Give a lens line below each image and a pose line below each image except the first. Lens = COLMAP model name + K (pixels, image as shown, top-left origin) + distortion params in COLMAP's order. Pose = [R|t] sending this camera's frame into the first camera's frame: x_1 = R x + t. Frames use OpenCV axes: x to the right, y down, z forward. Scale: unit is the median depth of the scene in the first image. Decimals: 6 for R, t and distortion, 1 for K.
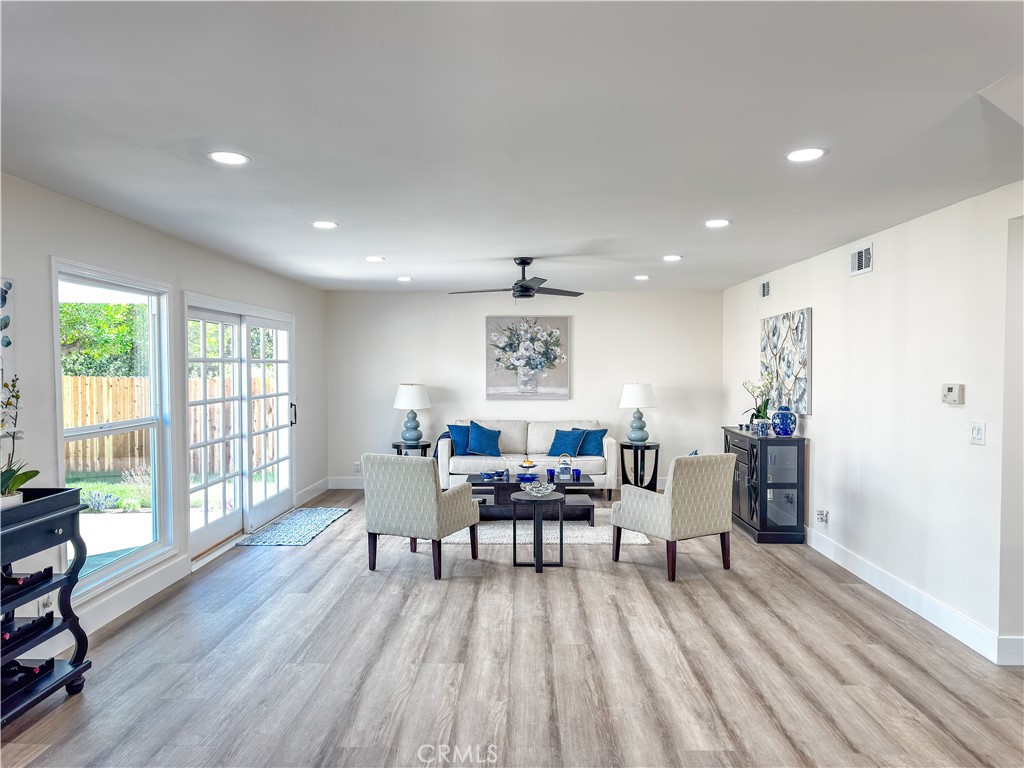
lens RADIAL K [[727.8, 0, 512.8], [0, 727.8, 388.2], [0, 0, 1]] dist [0.008392, 0.009720]
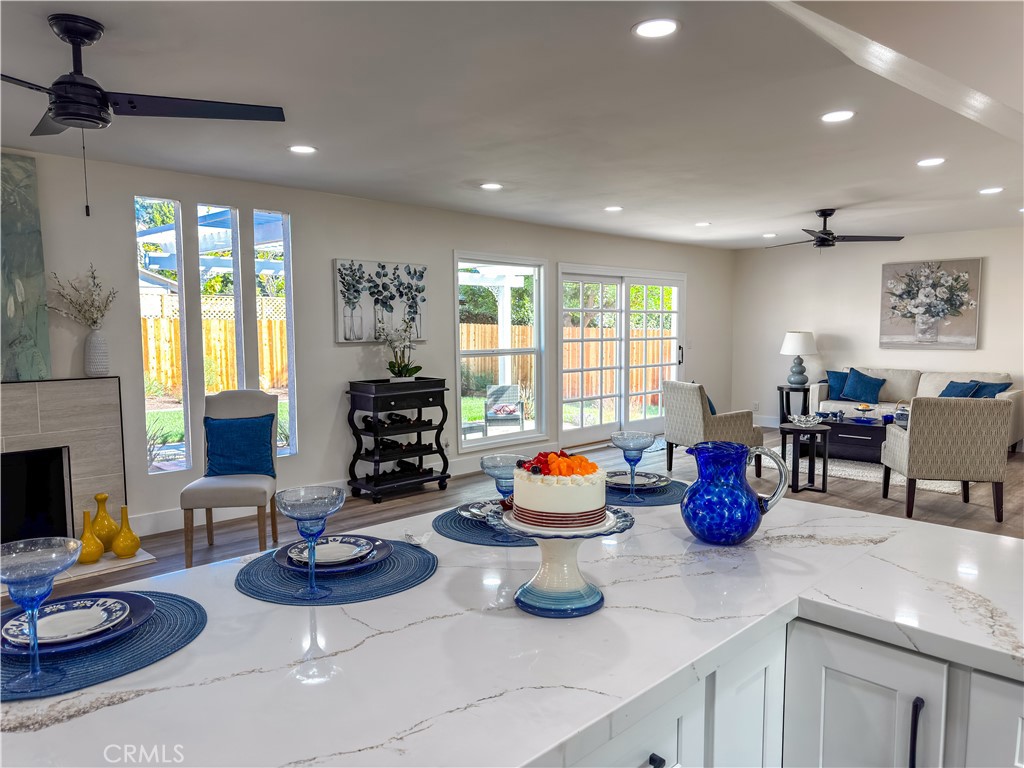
lens RADIAL K [[727.8, 0, 512.8], [0, 727.8, 388.2], [0, 0, 1]] dist [0.008392, 0.009720]
pose [[0.718264, 0.056970, -0.693435, 0.422547], [-0.017719, 0.997817, 0.063624, 0.022271], [0.695545, -0.033412, 0.717705, -0.098378]]
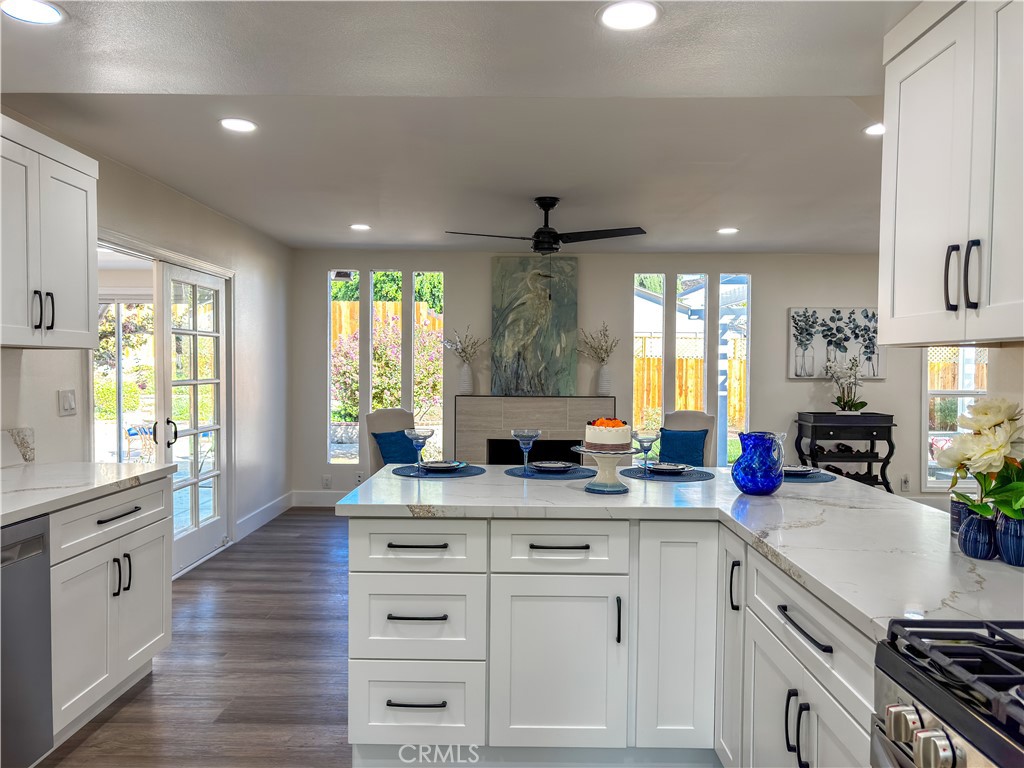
lens RADIAL K [[727.8, 0, 512.8], [0, 727.8, 388.2], [0, 0, 1]] dist [0.008392, 0.009720]
pose [[0.005855, 0.030207, -0.999527, 0.705578], [-0.037740, 0.998838, 0.029965, 0.024976], [0.999270, 0.037546, 0.006988, -0.006356]]
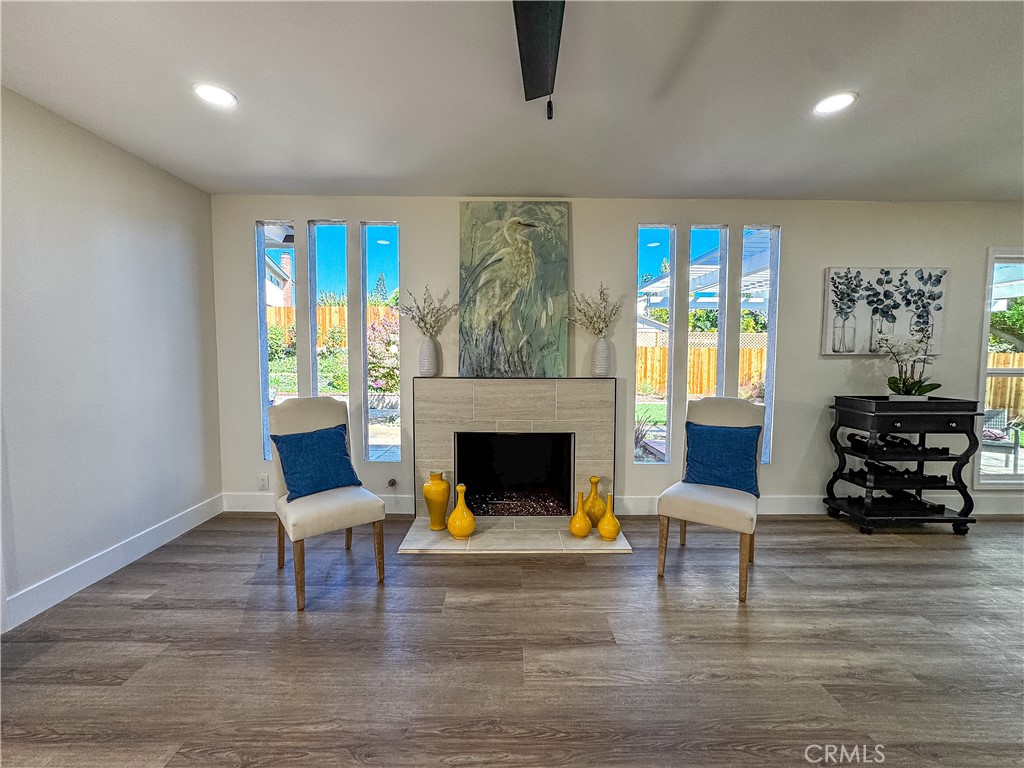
lens RADIAL K [[418.0, 0, 509.8], [0, 418.0, 384.2], [0, 0, 1]] dist [-0.045001, 0.019634]
pose [[0.017015, 0.069955, -0.997405, 0.113312], [-0.034530, 0.996995, 0.069337, 0.041805], [0.999259, 0.033261, 0.019379, 0.020002]]
